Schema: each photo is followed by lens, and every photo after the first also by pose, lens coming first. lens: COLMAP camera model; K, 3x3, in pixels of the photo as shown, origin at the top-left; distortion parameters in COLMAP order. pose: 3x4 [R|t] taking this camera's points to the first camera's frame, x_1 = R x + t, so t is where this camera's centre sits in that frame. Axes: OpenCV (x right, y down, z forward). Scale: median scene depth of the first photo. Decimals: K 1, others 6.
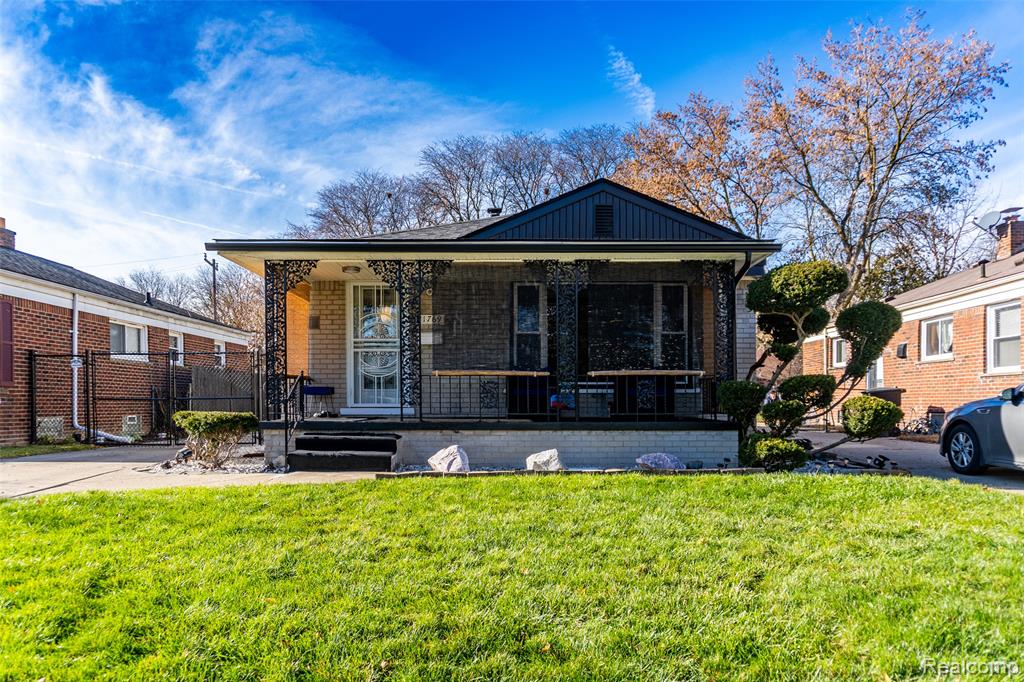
lens RADIAL K [[730.6, 0, 522.2], [0, 730.6, 398.3], [0, 0, 1]] dist [-0.019099, 0.006635]
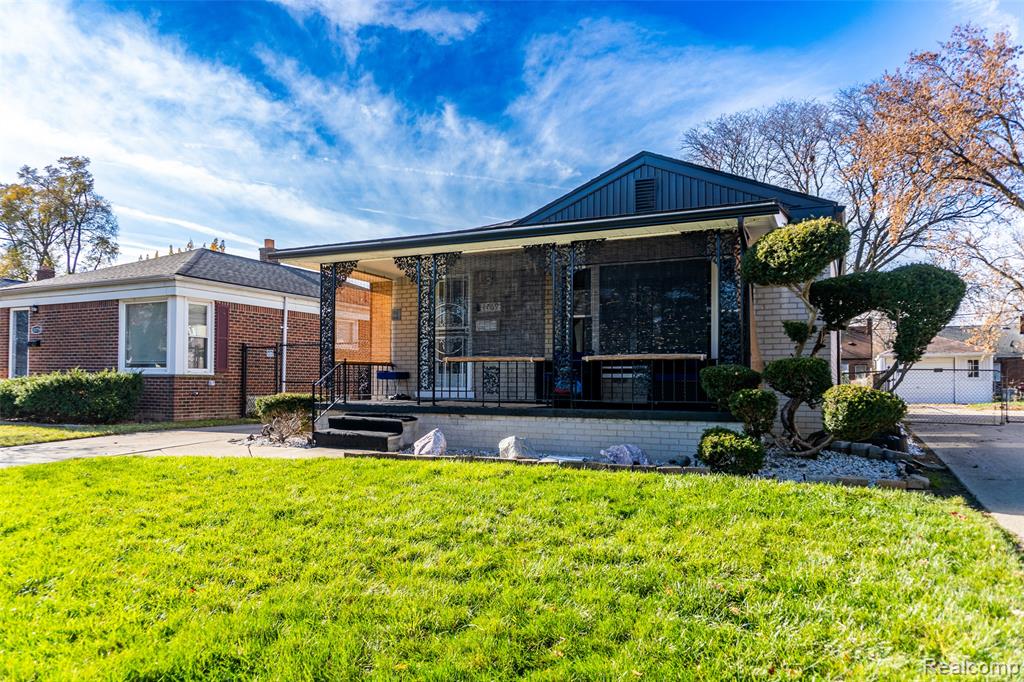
lens RADIAL K [[718.5, 0, 510.1], [0, 718.5, 373.3], [0, 0, 1]] dist [-0.006718, -0.006126]
pose [[0.896967, -0.000838, -0.442096, 0.354401], [-0.003339, 0.999957, -0.008671, -0.005367], [0.442084, 0.009254, 0.896926, 0.093215]]
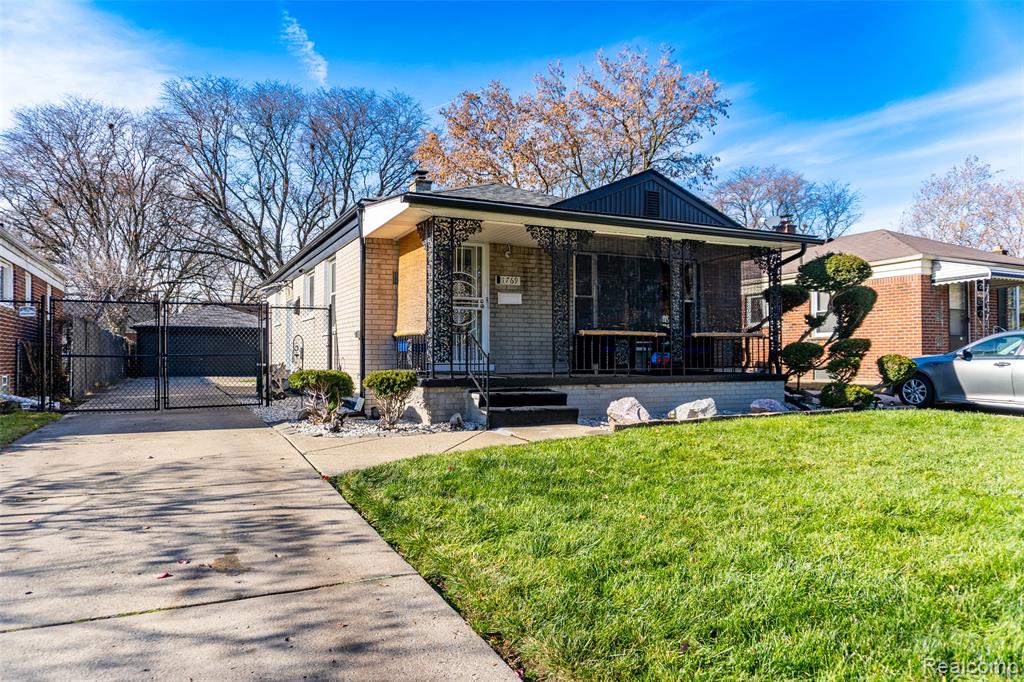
lens RADIAL K [[696.7, 0, 512.6], [0, 696.7, 348.9], [0, 0, 1]] dist [-0.037900, -0.001123]
pose [[0.902175, 0.004726, 0.431345, -0.557496], [-0.002249, 0.999978, -0.006253, -0.002740], [-0.431365, 0.004671, 0.902165, 0.084823]]
